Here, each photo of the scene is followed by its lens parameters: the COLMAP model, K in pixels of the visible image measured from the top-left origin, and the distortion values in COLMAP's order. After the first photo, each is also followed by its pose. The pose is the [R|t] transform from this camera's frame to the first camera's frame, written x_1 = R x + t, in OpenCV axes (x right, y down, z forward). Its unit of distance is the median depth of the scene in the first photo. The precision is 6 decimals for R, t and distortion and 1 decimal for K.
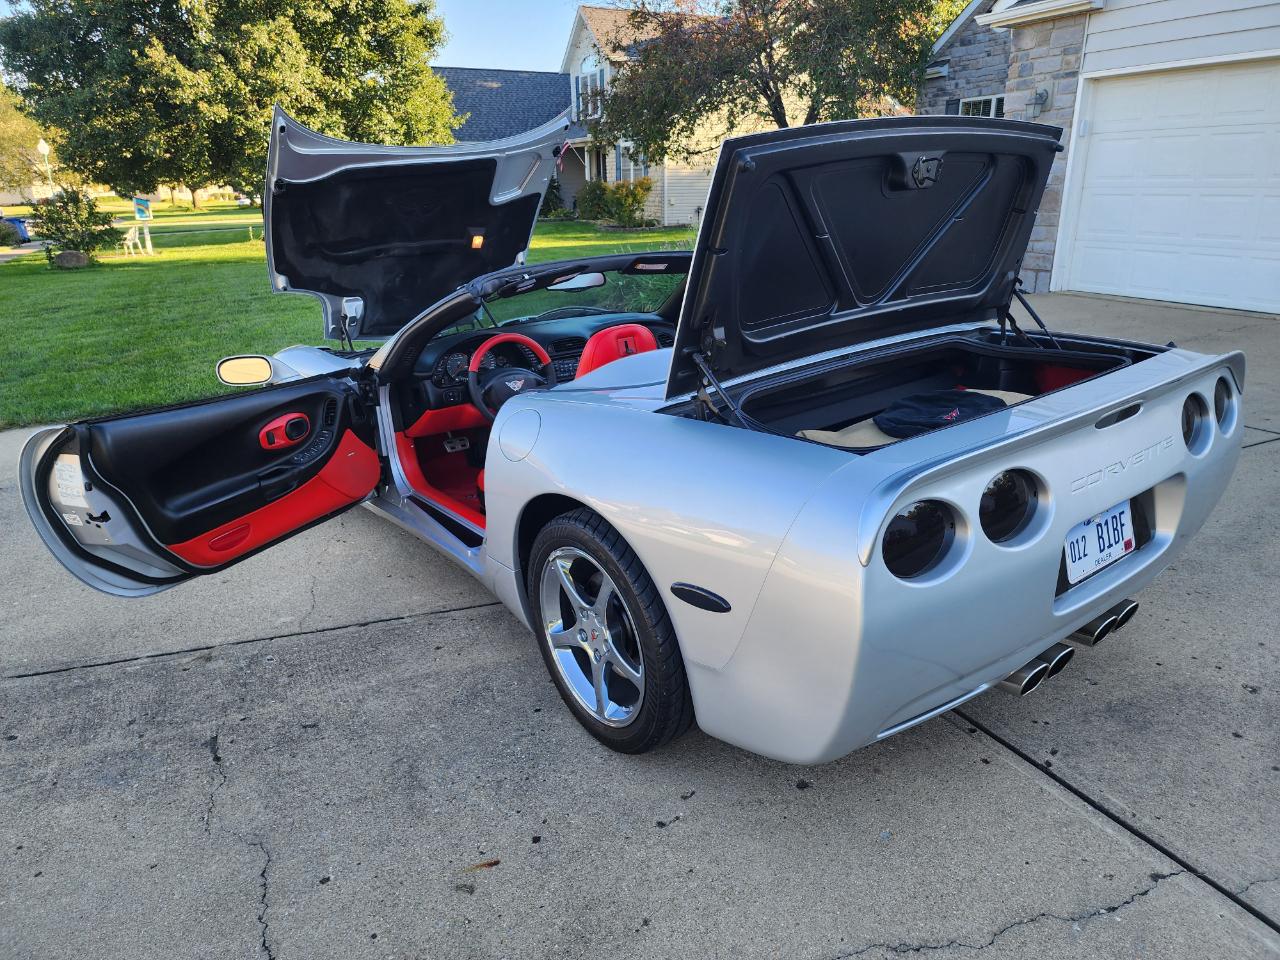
lens RADIAL K [[855.9, 0, 645.9], [0, 855.9, 480.3], [0, 0, 1]] dist [0.061623, -0.059706]
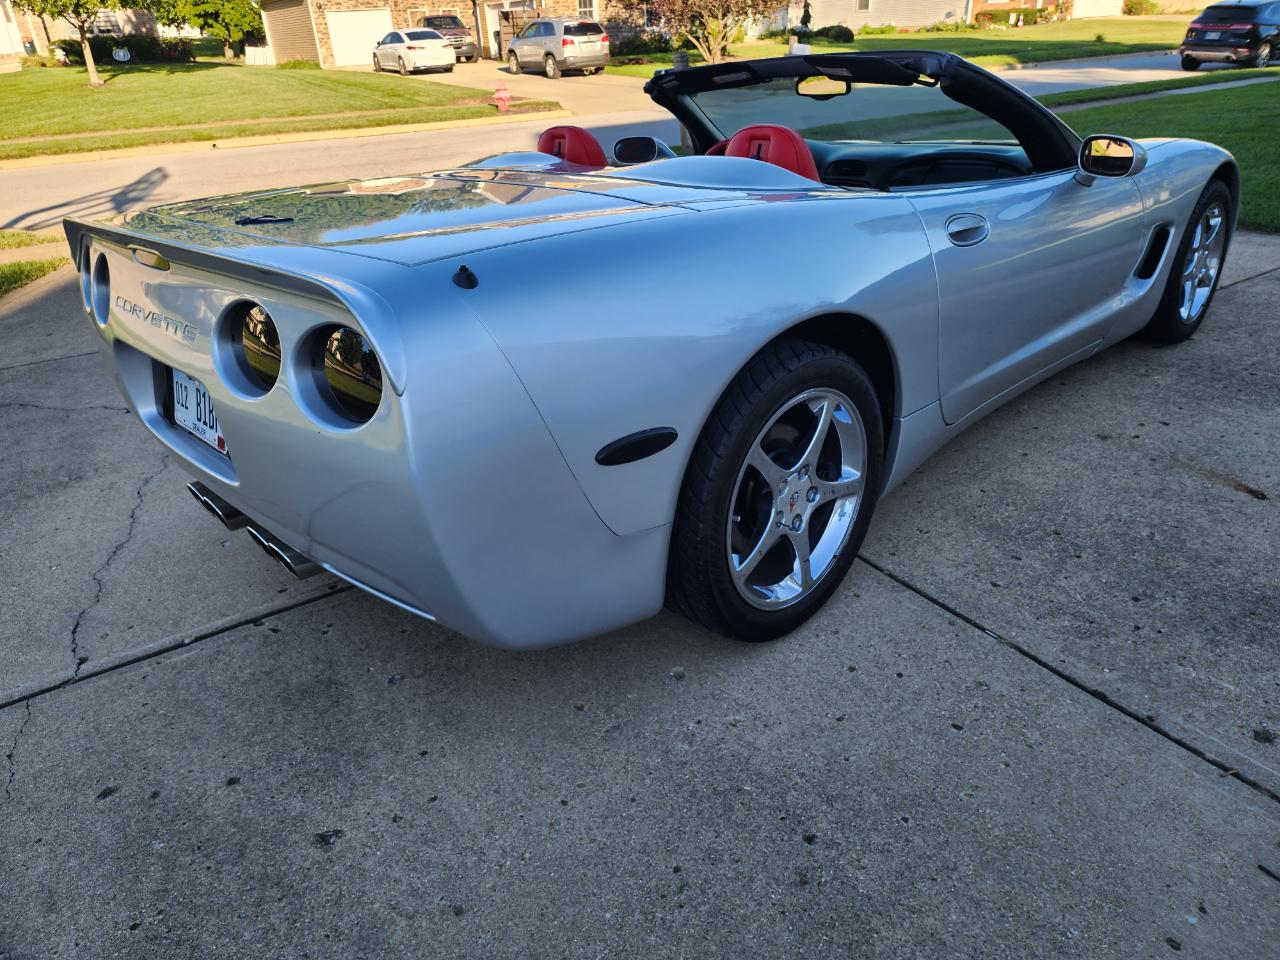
lens RADIAL K [[879.7, 0, 643.6], [0, 879.7, 458.4], [0, 0, 1]] dist [0.066956, -0.065716]
pose [[0.120549, 0.438559, -0.890581, 1.180575], [-0.273850, 0.877004, 0.394805, -0.305091], [0.954188, 0.196292, 0.225821, 1.033645]]
